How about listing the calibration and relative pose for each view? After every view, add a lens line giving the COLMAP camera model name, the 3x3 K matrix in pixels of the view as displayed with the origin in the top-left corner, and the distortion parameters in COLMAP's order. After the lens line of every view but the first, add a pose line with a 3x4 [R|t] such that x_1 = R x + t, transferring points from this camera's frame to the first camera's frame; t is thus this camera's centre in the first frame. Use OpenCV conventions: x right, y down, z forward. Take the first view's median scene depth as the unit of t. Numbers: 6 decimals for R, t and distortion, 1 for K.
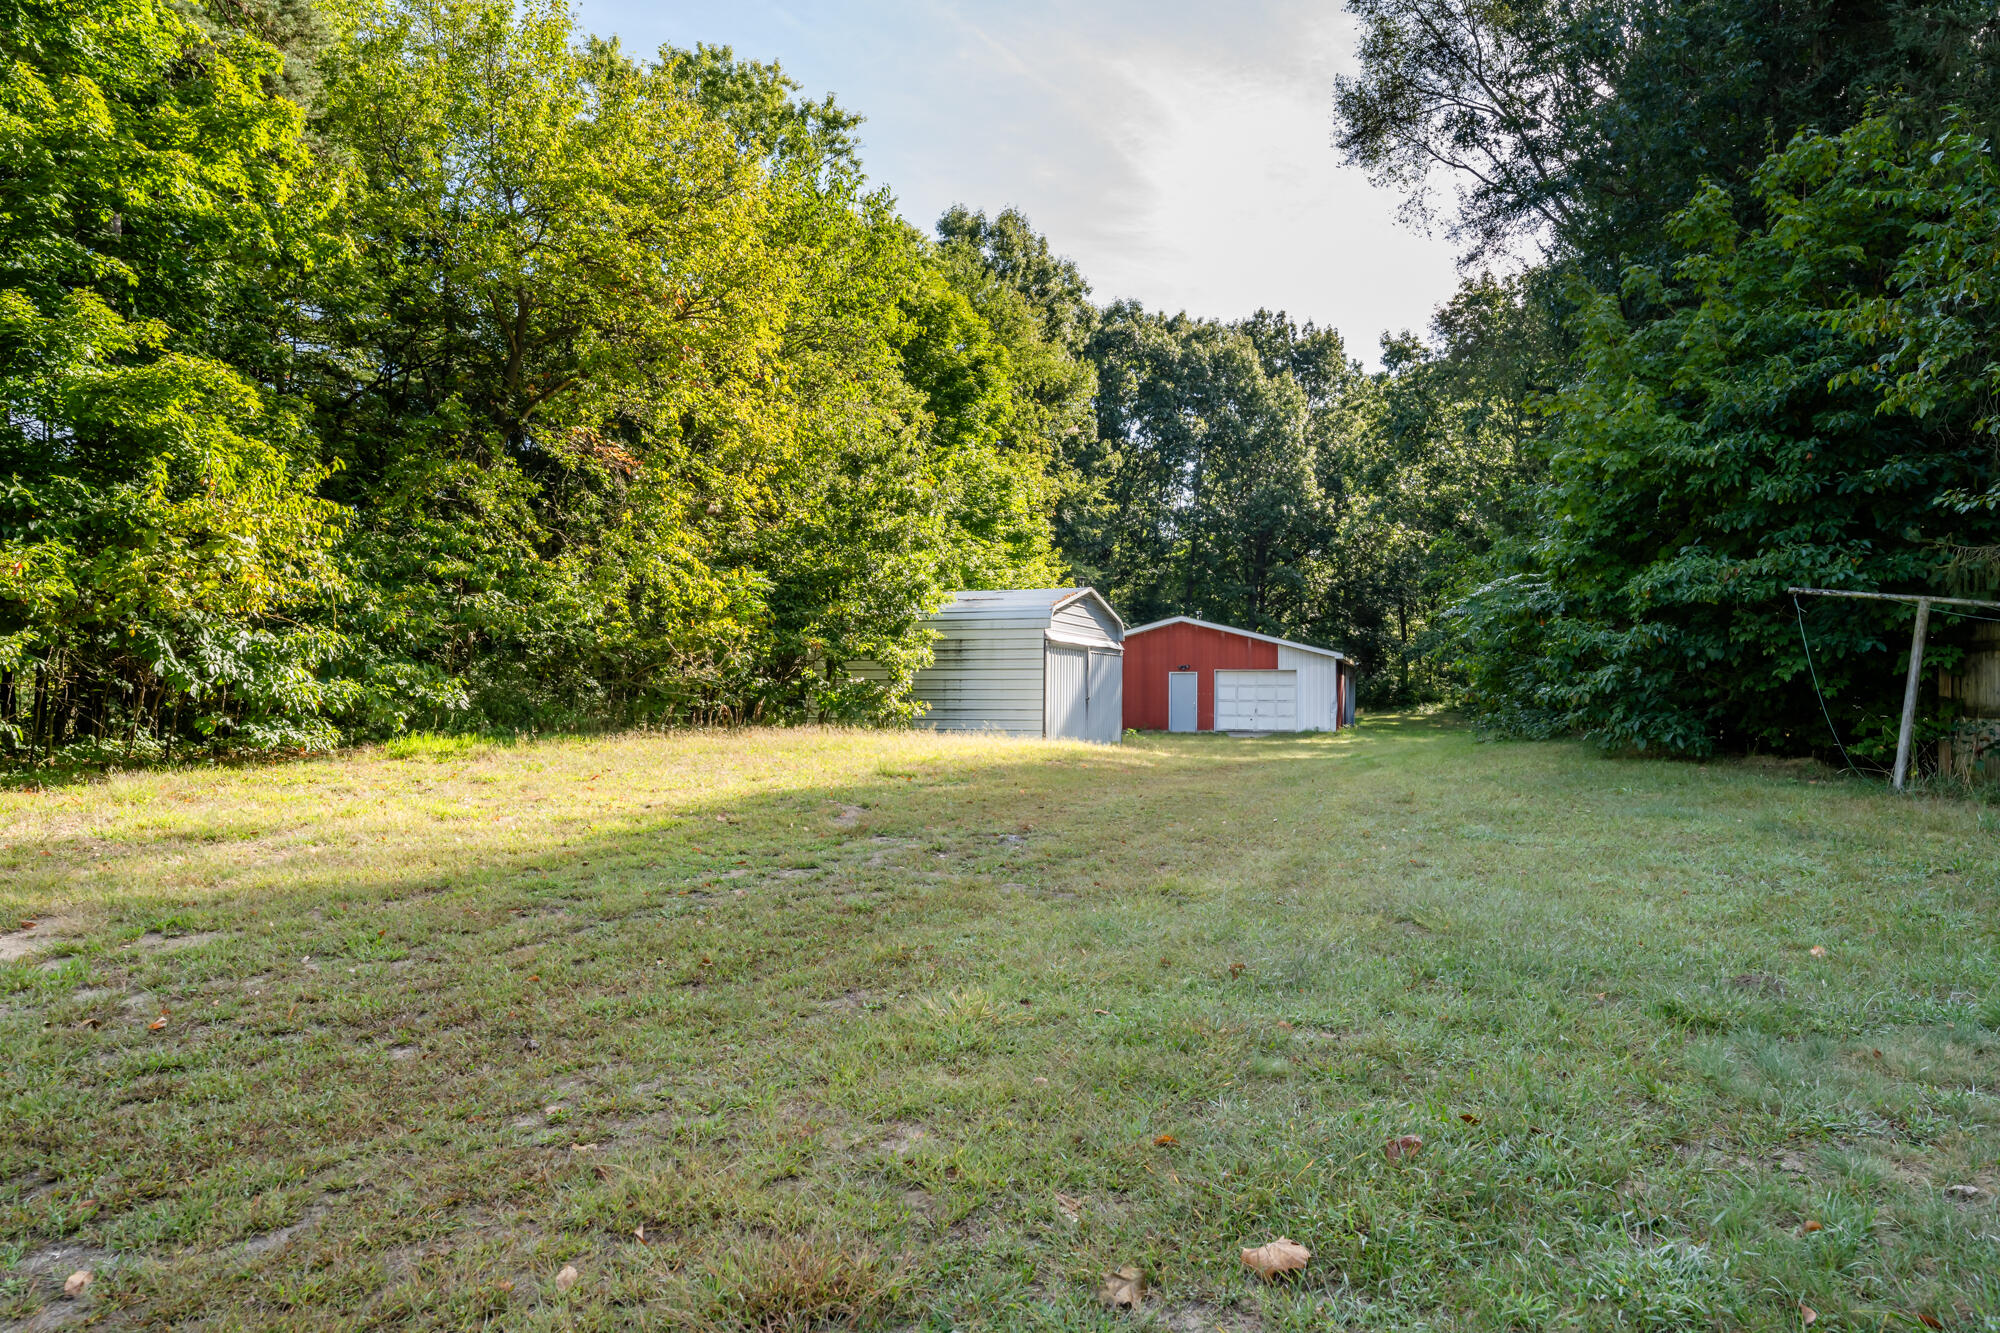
lens RADIAL K [[1324.0, 0, 997.9], [0, 1324.0, 672.6], [0, 0, 1]] dist [0.001256, -0.000524]
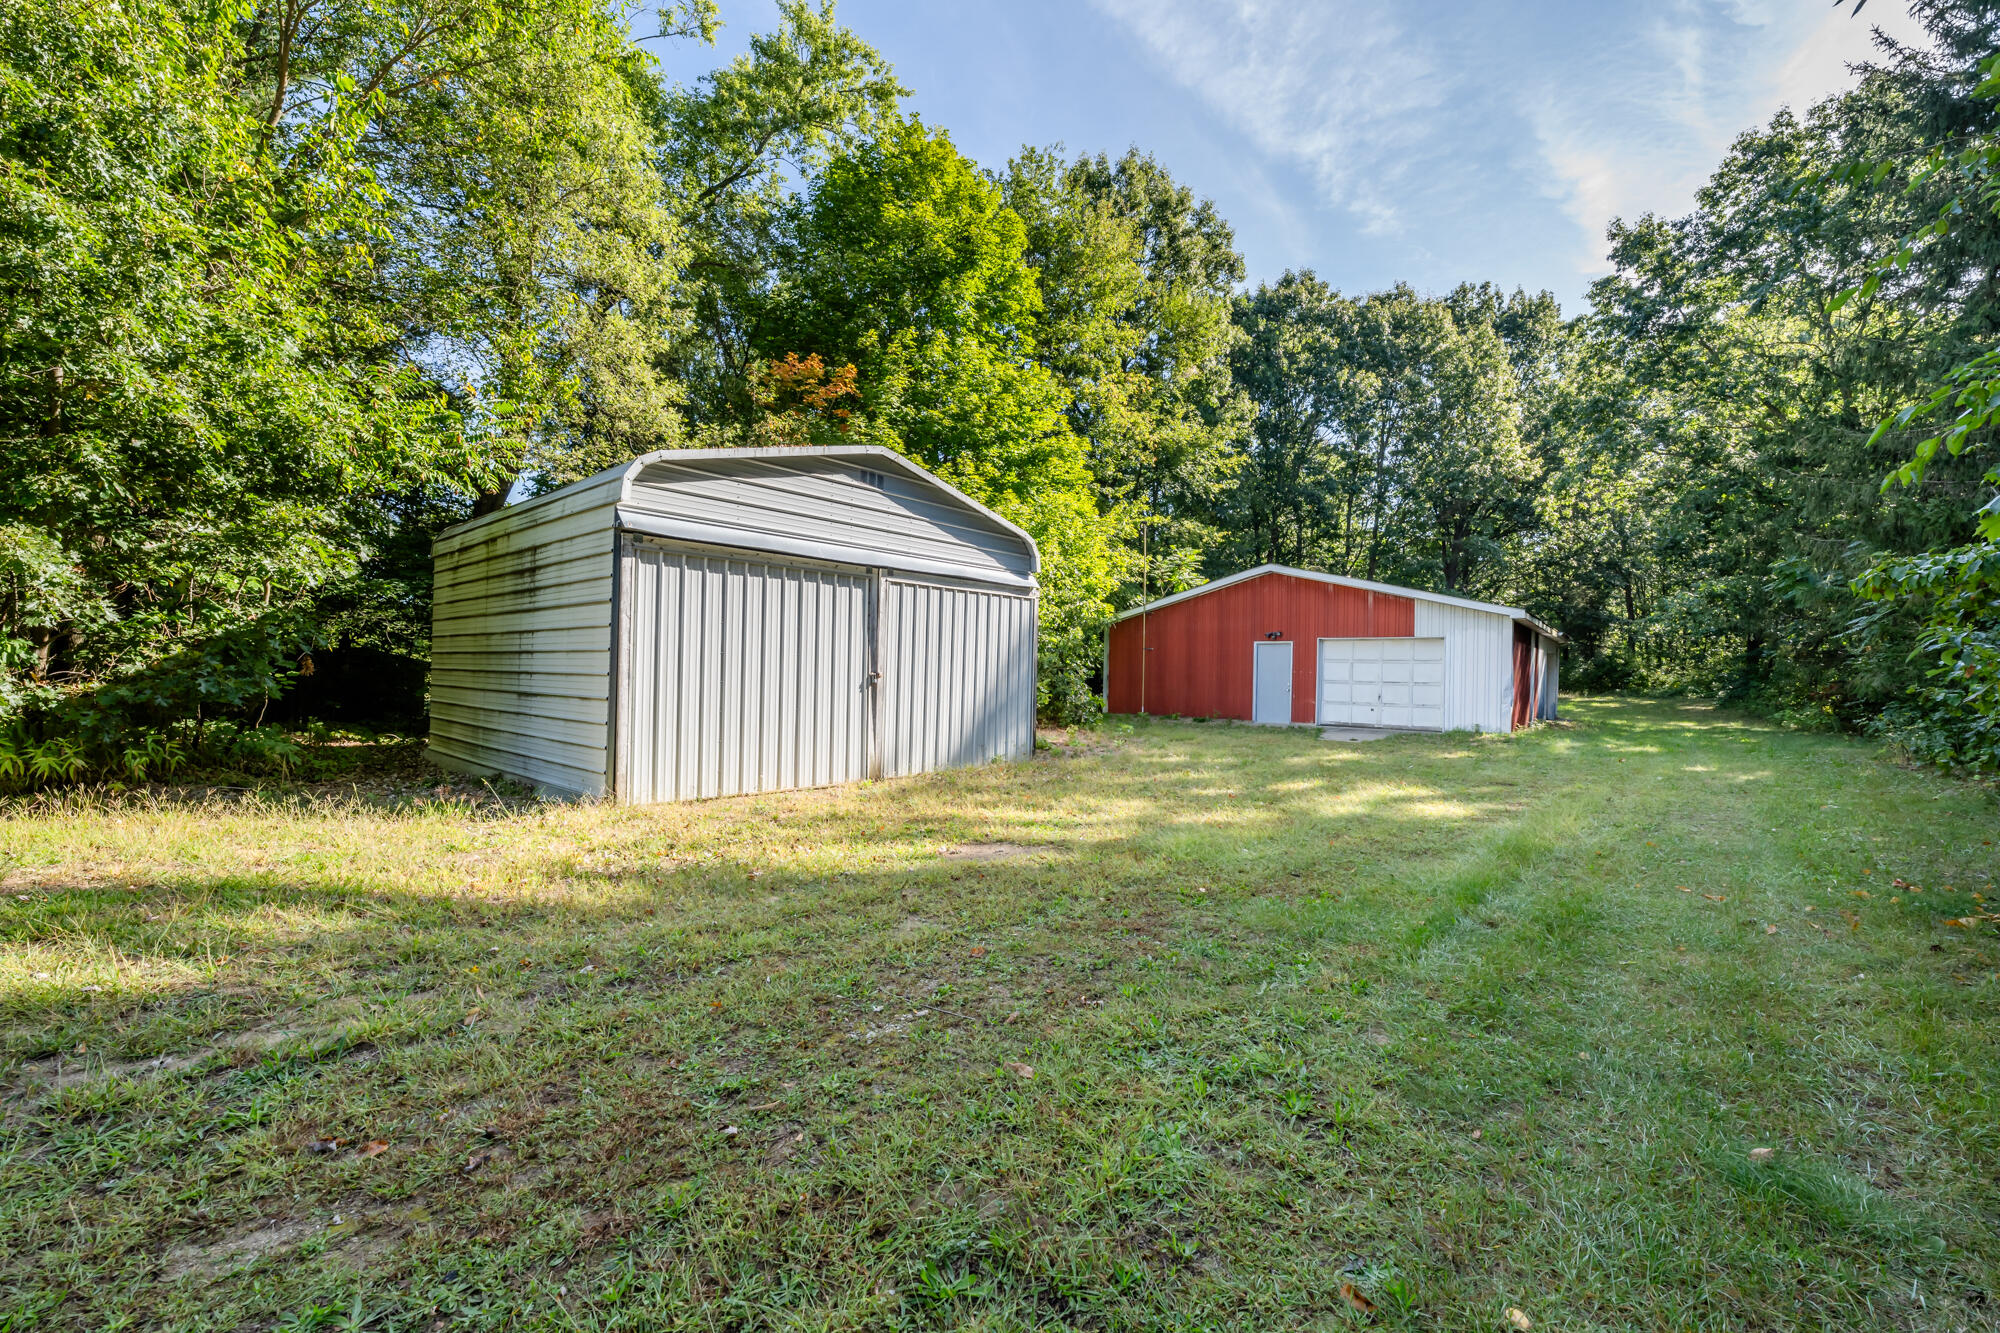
lens RADIAL K [[811.2, 0, 996.4], [0, 811.2, 672.4], [0, 0, 1]] dist [-0.000888, -0.000178]
pose [[0.937036, 0.016830, -0.348827, 0.125147], [-0.009373, 0.999690, 0.023055, 0.006510], [0.349107, -0.018334, 0.936903, 0.432352]]
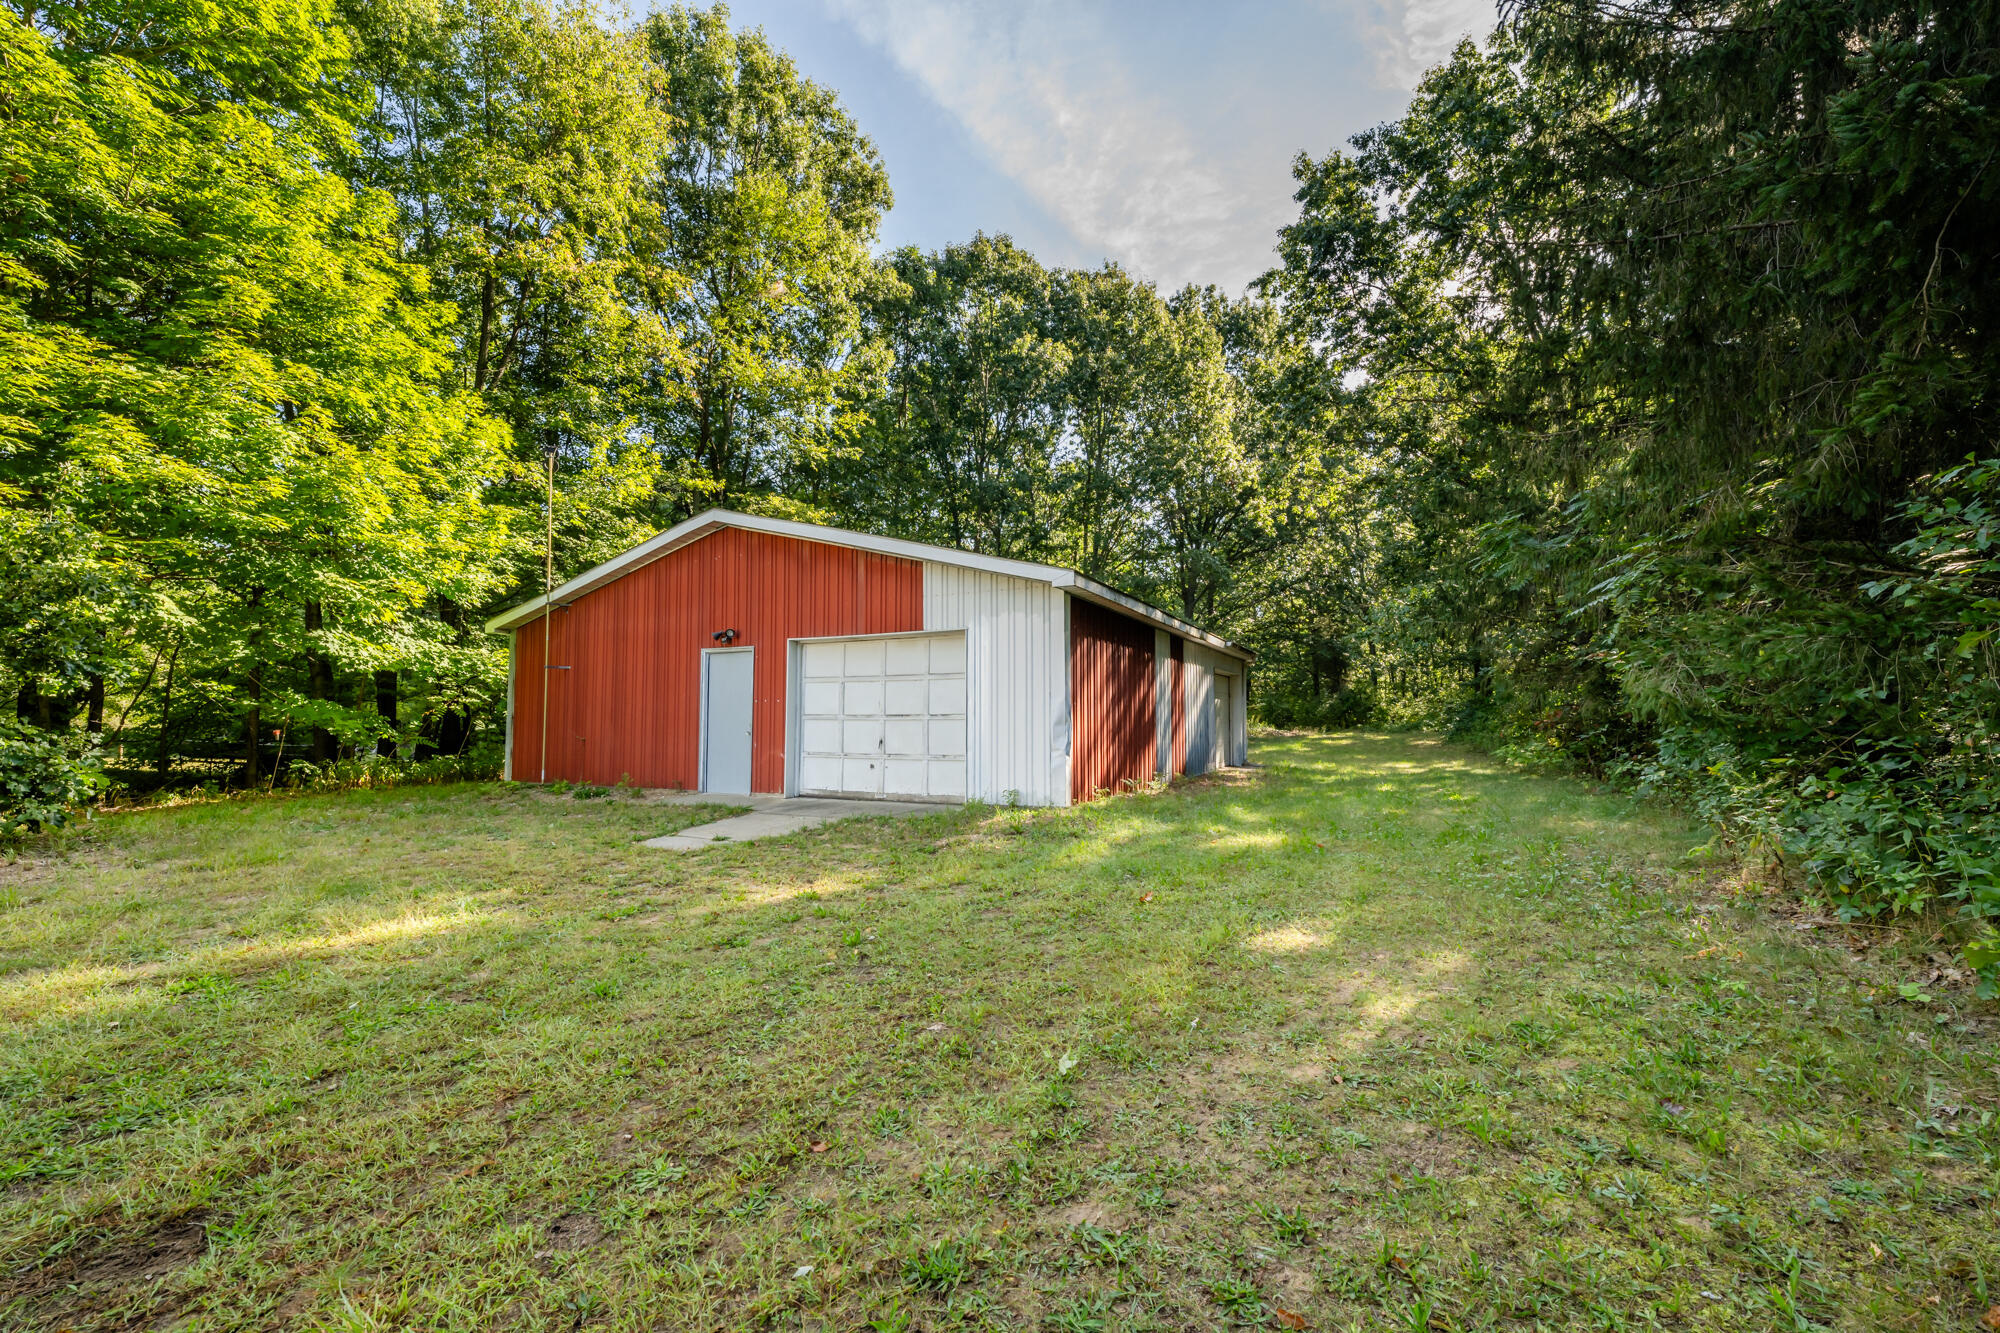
lens RADIAL K [[811.2, 0, 1012.9], [0, 811.2, 667.9], [0, 0, 1]] dist [-0.000888, -0.000178]
pose [[0.990767, -0.013030, -0.134944, 0.213469], [0.007274, 0.999046, -0.043056, 0.014095], [0.135377, 0.041676, 0.989917, 0.626975]]
